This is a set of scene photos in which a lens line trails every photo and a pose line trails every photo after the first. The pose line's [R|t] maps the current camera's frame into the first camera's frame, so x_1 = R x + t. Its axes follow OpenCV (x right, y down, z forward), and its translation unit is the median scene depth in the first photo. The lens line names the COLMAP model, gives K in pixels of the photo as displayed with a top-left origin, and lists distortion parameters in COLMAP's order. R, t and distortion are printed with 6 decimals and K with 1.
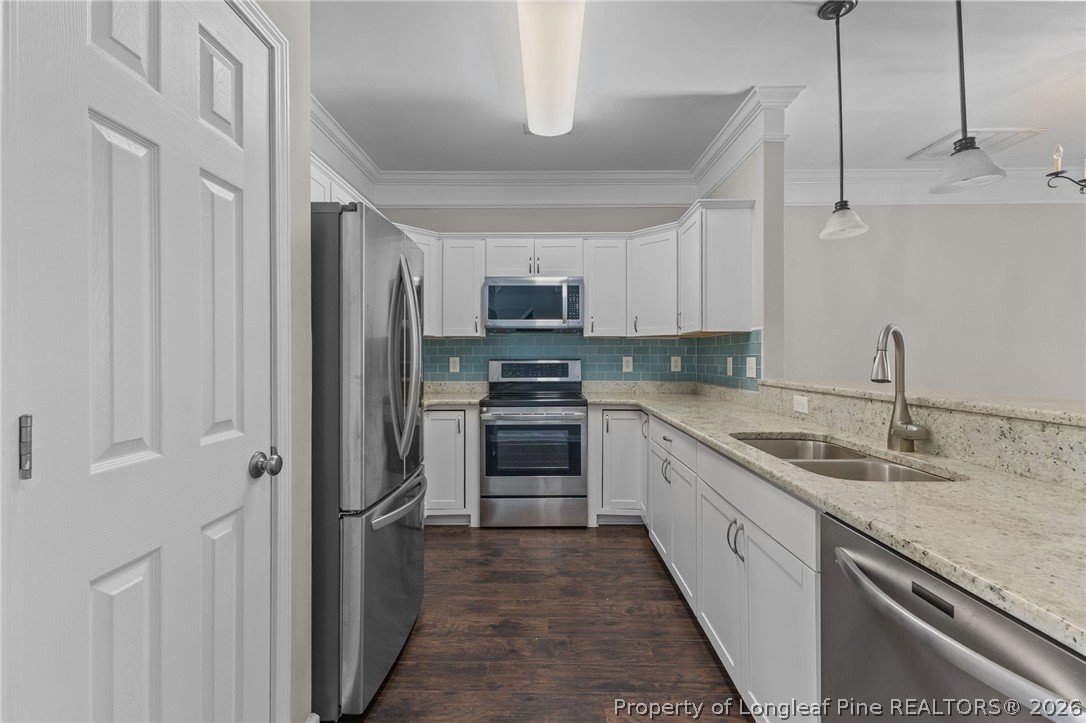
lens RADIAL K [[468.3, 0, 543.8], [0, 468.3, 357.1], [0, 0, 1]] dist [0.009680, -0.000398]
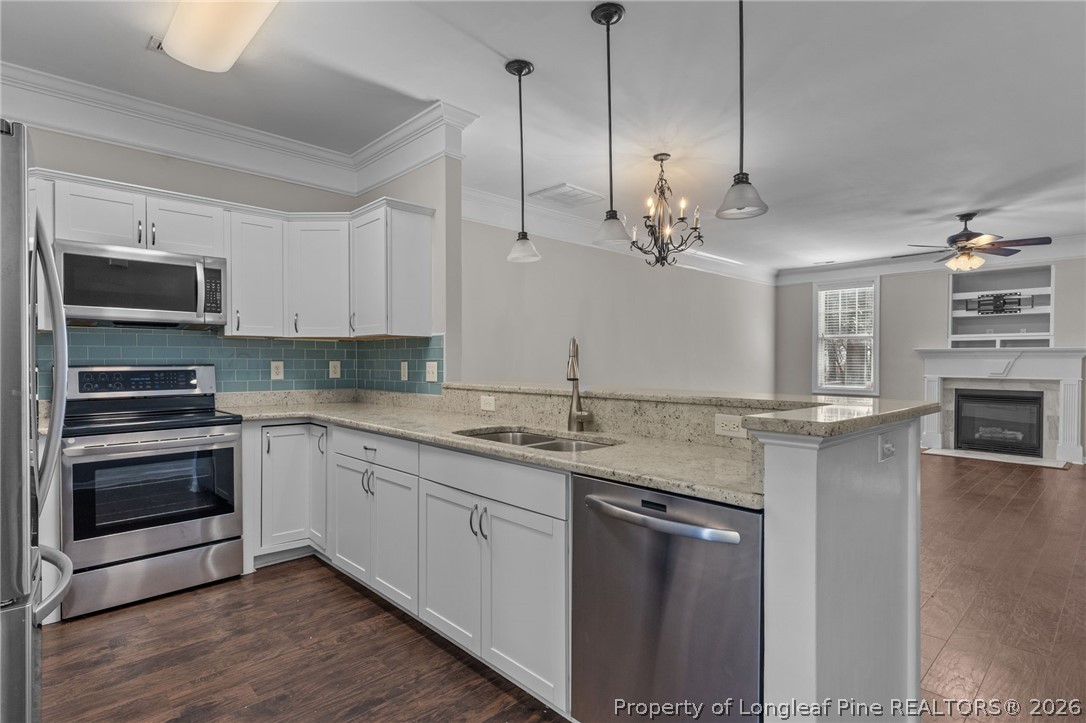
lens RADIAL K [[549.7, 0, 543.8], [0, 549.7, 368.0], [0, 0, 1]] dist [0.025847, -0.009121]
pose [[0.717052, -0.008981, 0.696962, -0.219757], [0.000553, 0.999924, 0.012315, -0.000809], [-0.697019, -0.008445, 0.717002, -0.034432]]
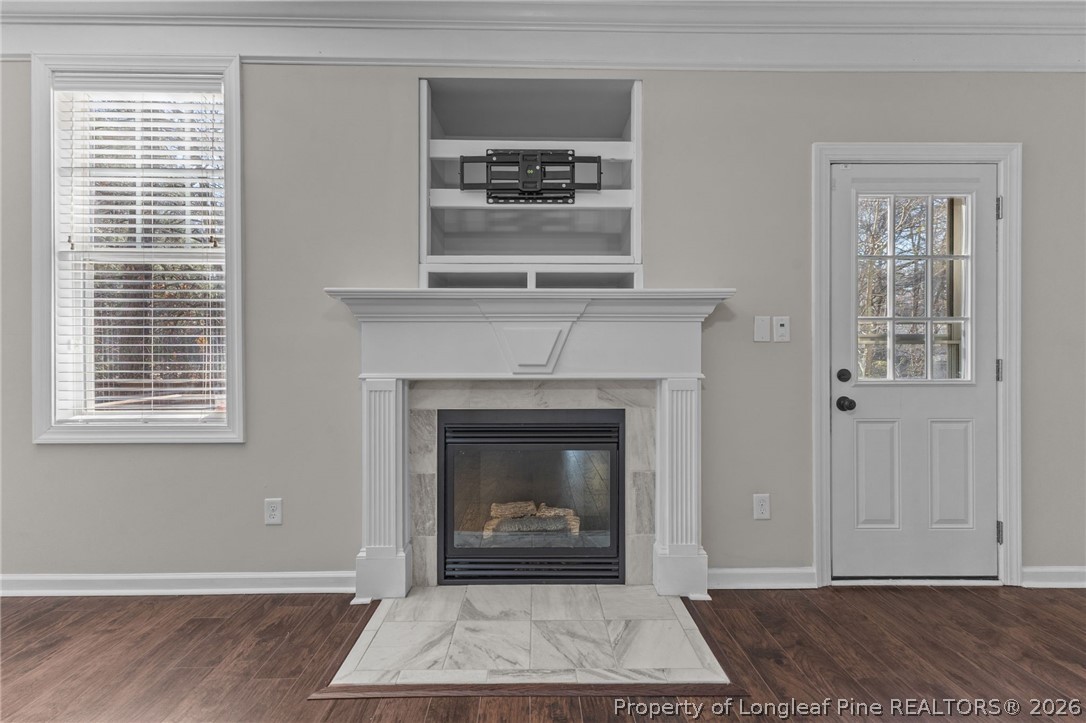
lens RADIAL K [[468.3, 0, 543.8], [0, 468.3, 357.1], [0, 0, 1]] dist [0.009680, -0.000398]
pose [[-0.029106, -0.005901, 0.999559, 2.242017], [0.003552, 0.999976, 0.006007, 0.039987], [-0.999570, 0.003725, -0.029084, 0.344437]]
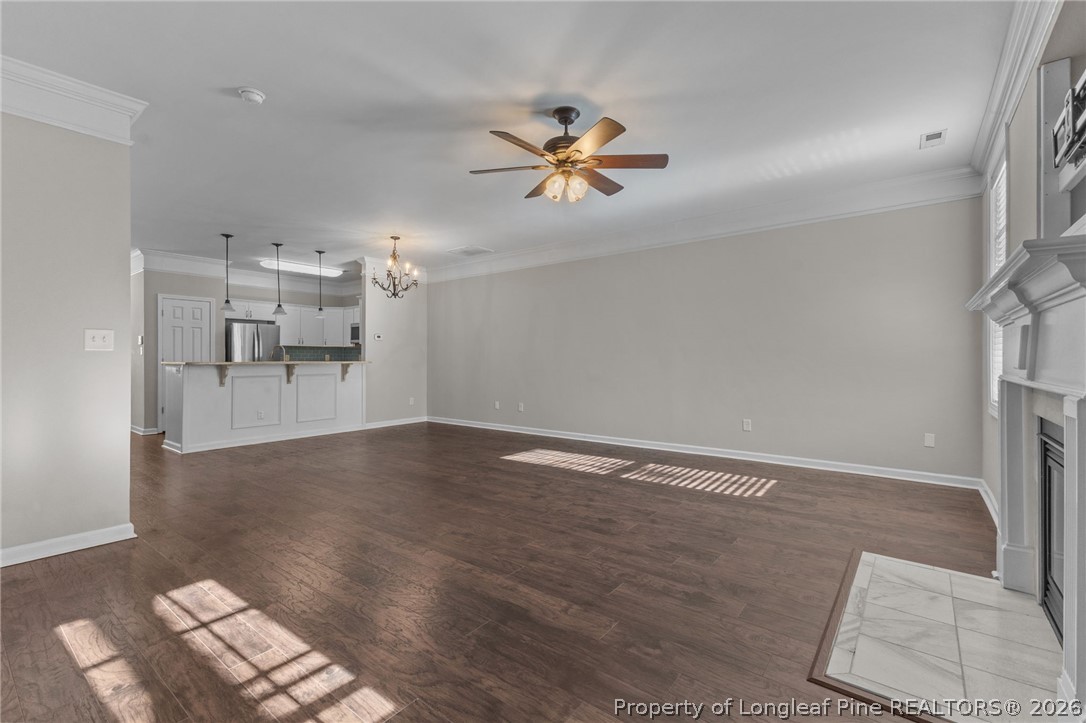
lens RADIAL K [[473.8, 0, 541.8], [0, 473.8, 357.7], [0, 0, 1]] dist [0.008061, -0.000165]
pose [[0.794799, -0.005312, -0.606849, 2.859522], [0.002403, 0.999981, -0.005606, 0.043178], [0.606868, 0.002998, 0.794797, -0.550858]]
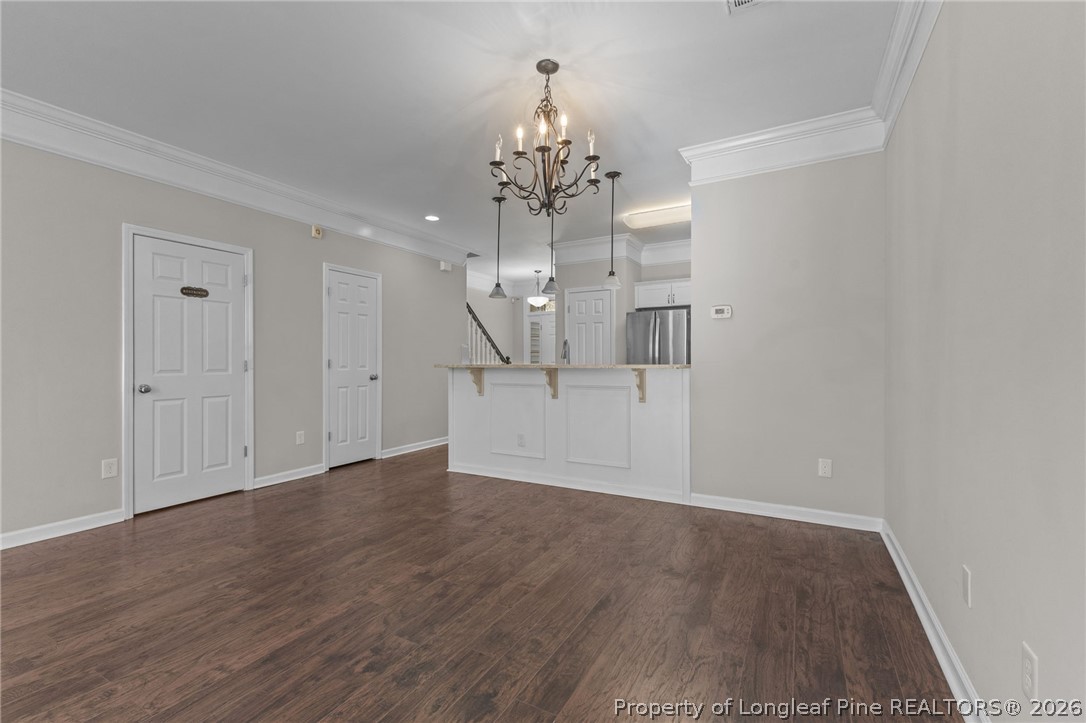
lens RADIAL K [[468.3, 0, 543.8], [0, 468.3, 357.1], [0, 0, 1]] dist [0.009680, -0.000398]
pose [[-0.477407, -0.007224, -0.878653, 1.781408], [-0.000516, 0.999968, -0.007942, 0.034768], [0.878682, -0.003338, -0.477396, 1.195744]]
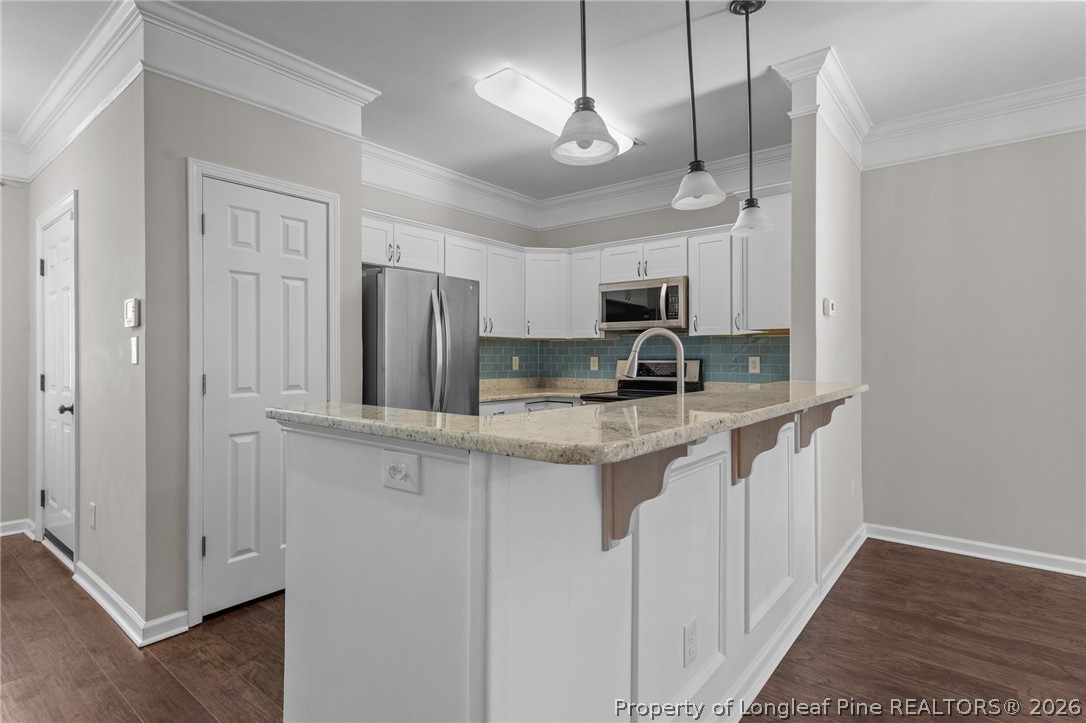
lens RADIAL K [[556.6, 0, 547.3], [0, 556.6, 356.0], [0, 0, 1]] dist [0.018433, -0.000927]
pose [[0.784788, -0.000256, -0.619764, 0.720106], [-0.000695, 0.999999, -0.001294, -0.000022], [0.619764, 0.001446, 0.784787, -0.128588]]
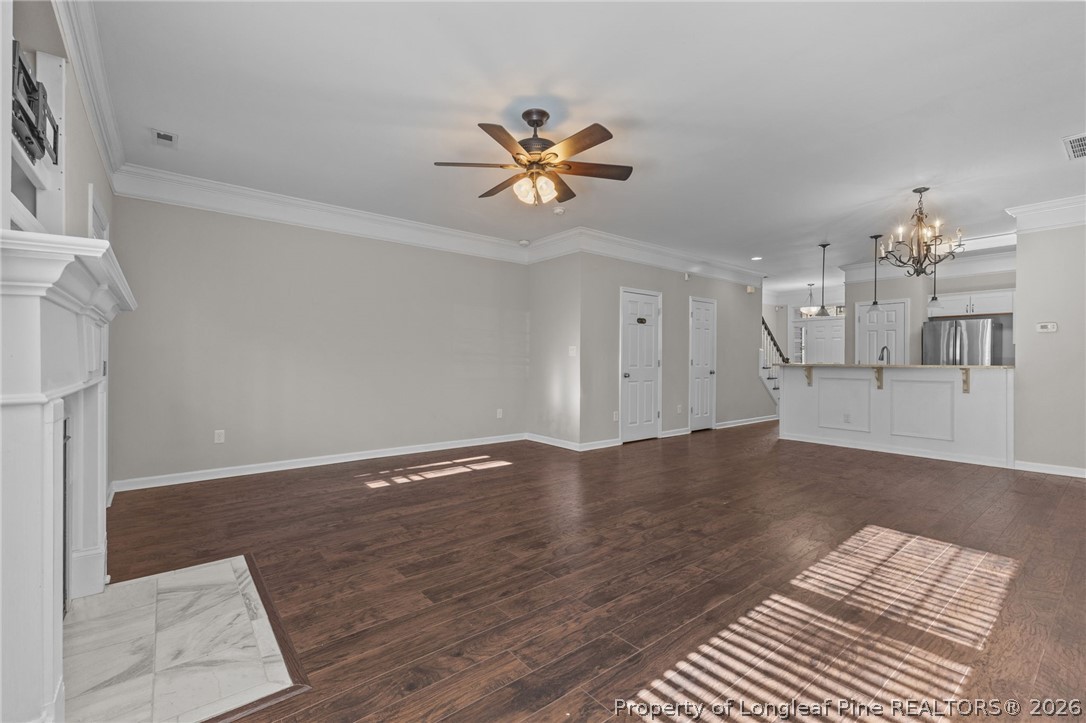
lens RADIAL K [[473.8, 0, 541.8], [0, 473.8, 357.7], [0, 0, 1]] dist [0.008061, -0.000165]
pose [[-0.773370, -0.009322, -0.633886, 2.922389], [-0.008740, 0.999954, -0.004042, 0.037045], [0.633895, 0.002414, -0.773416, 1.195842]]
